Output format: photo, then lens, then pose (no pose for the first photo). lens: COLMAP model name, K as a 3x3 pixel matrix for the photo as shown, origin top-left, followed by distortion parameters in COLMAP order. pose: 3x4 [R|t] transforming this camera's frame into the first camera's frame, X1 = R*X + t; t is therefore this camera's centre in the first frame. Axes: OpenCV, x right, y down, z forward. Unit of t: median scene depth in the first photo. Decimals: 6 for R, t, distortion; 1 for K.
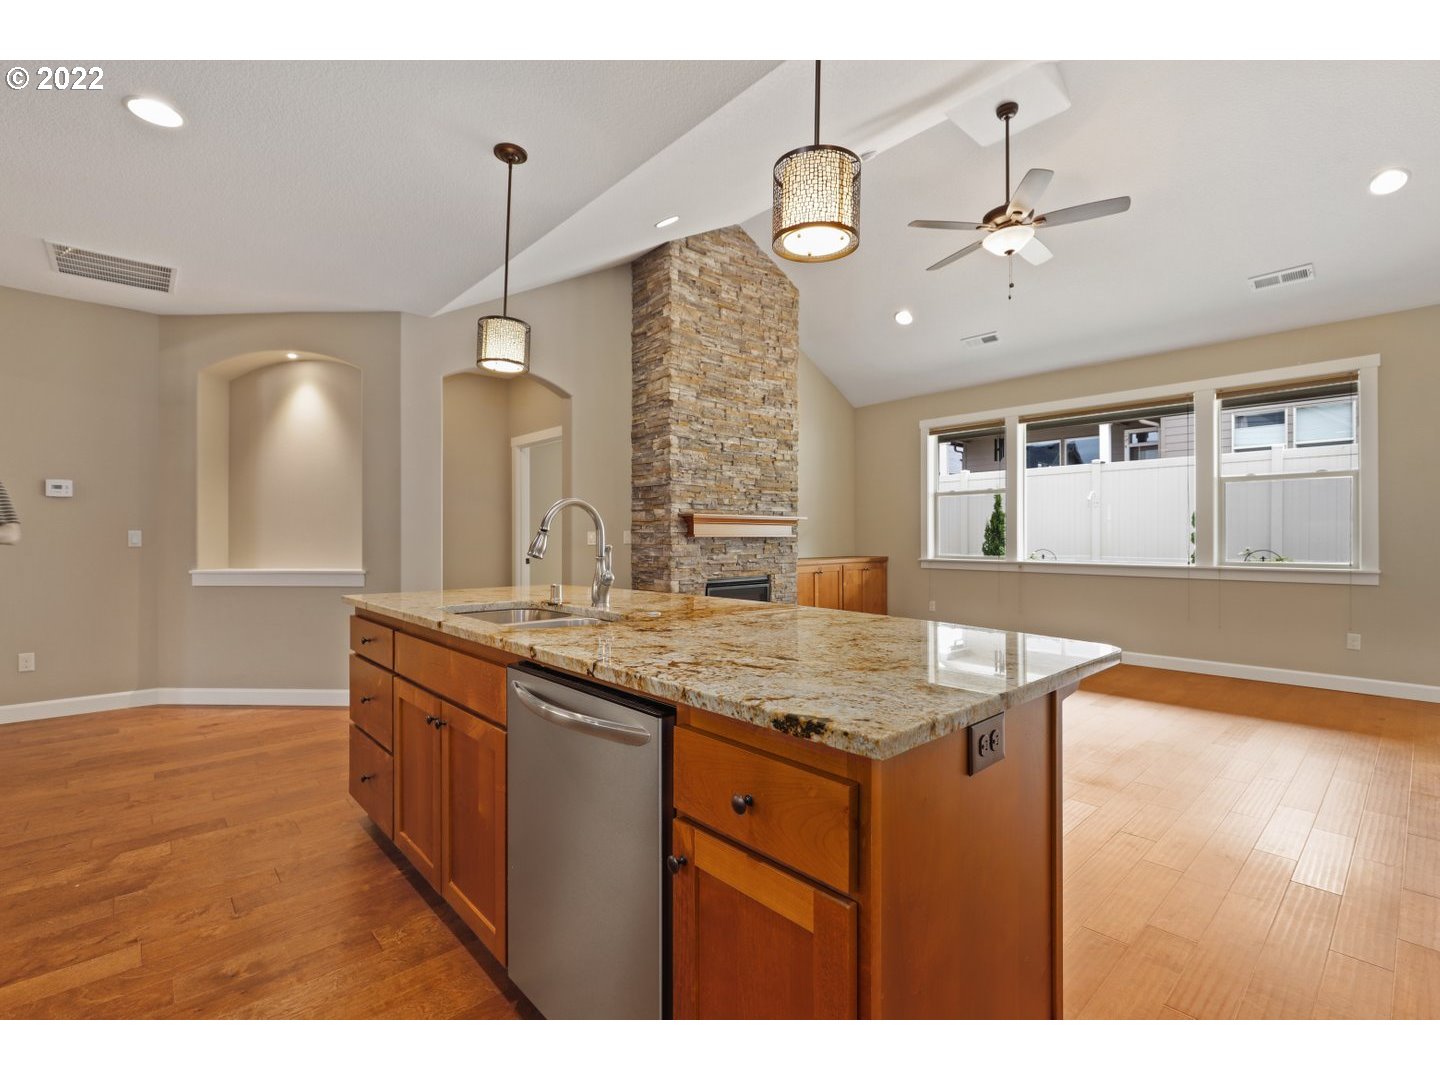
lens RADIAL K [[652.1, 0, 714.1], [0, 652.1, 536.6], [0, 0, 1]] dist [-0.001364, -0.000106]
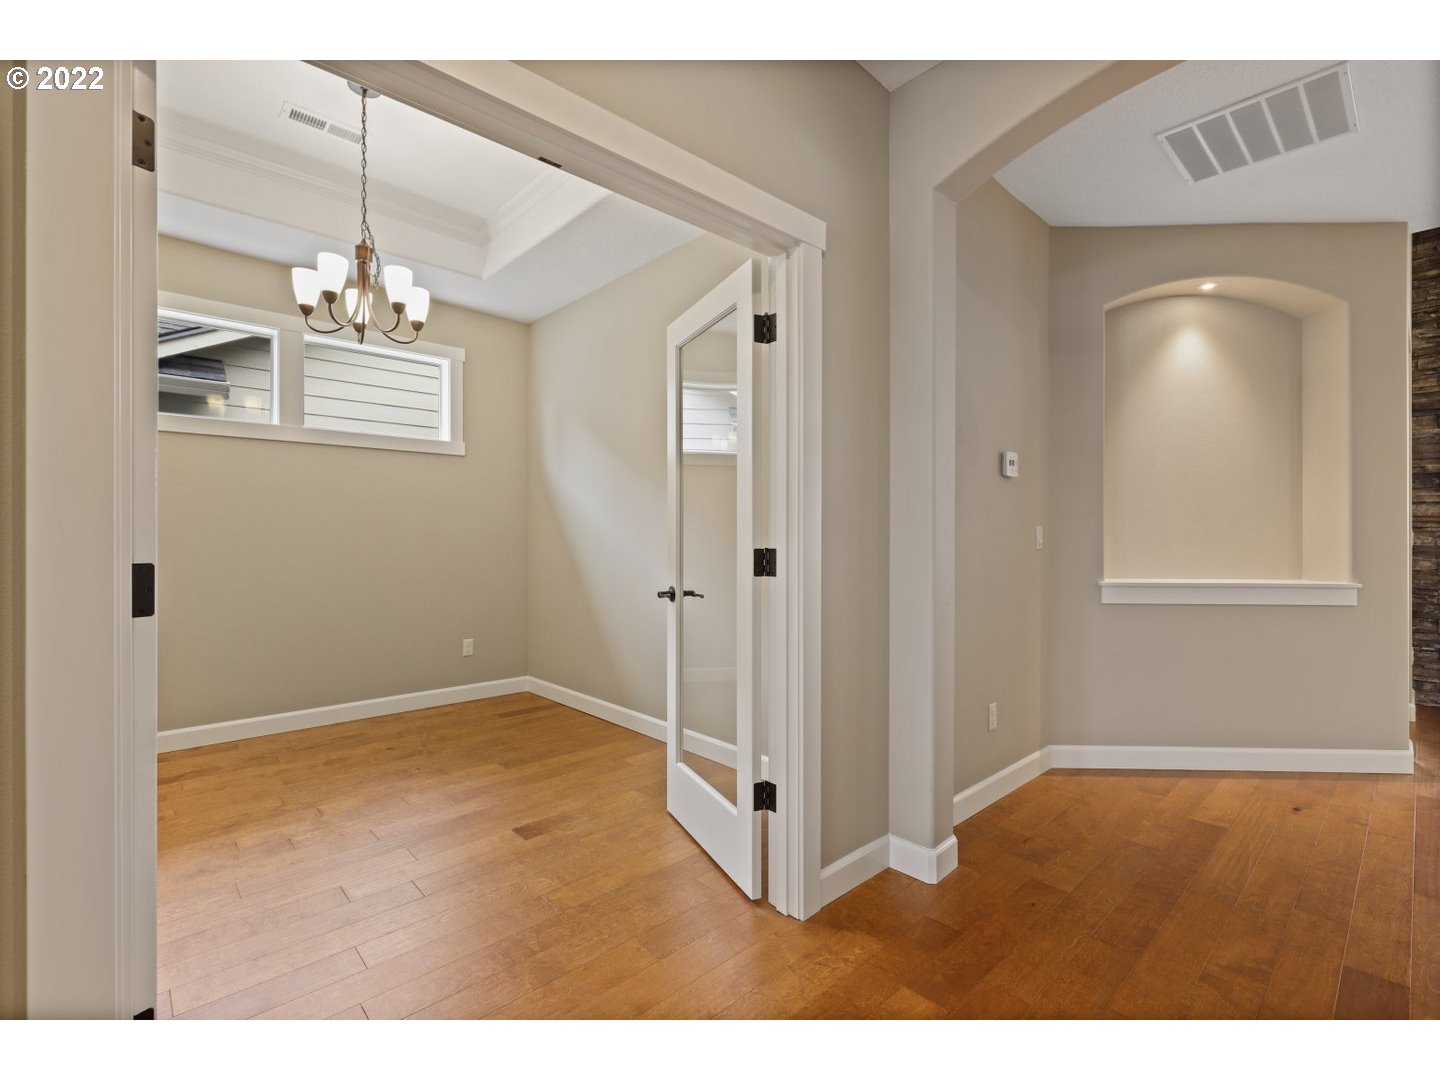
lens RADIAL K [[650.5, 0, 709.0], [0, 650.5, 542.6], [0, 0, 1]] dist [0.002009, -0.000007]
pose [[0.999914, 0.003404, -0.012676, -0.990107], [-0.003202, 0.999868, 0.015916, -0.001883], [0.012728, -0.015875, 0.999793, 0.220546]]
